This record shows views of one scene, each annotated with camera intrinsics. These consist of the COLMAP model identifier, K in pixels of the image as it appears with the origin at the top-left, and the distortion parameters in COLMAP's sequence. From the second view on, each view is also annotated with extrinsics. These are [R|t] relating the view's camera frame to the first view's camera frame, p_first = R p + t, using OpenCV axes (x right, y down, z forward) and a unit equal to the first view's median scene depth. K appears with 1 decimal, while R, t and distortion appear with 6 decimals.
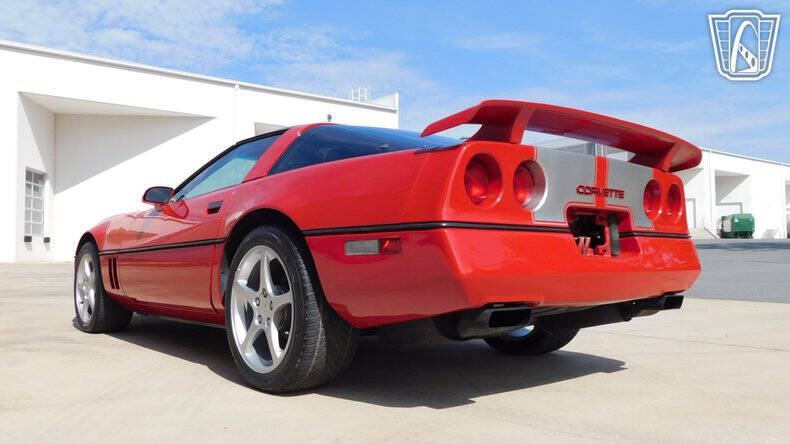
lens RADIAL K [[636.6, 0, 395.3], [0, 636.6, 216.0], [0, 0, 1]] dist [-0.004837, 0.003747]
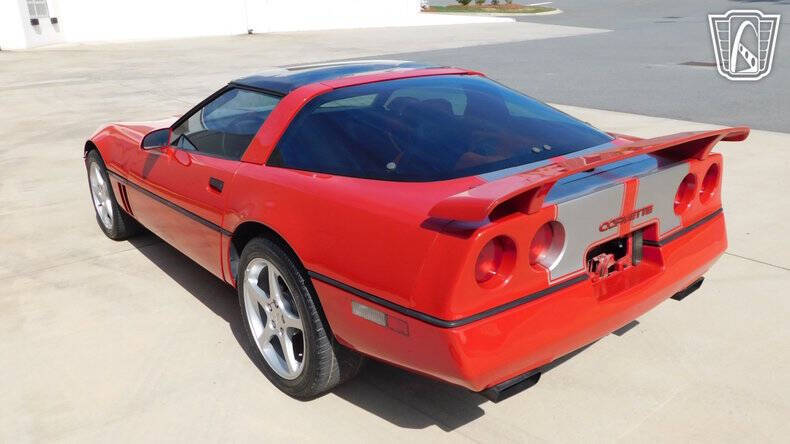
lens RADIAL K [[636.6, 0, 395.3], [0, 636.6, 216.0], [0, 0, 1]] dist [-0.004837, 0.003747]
pose [[0.999074, -0.017210, -0.039430, 0.023914], [0.030683, 0.927473, 0.372629, -0.373743], [0.030158, -0.373493, 0.927142, 0.131324]]
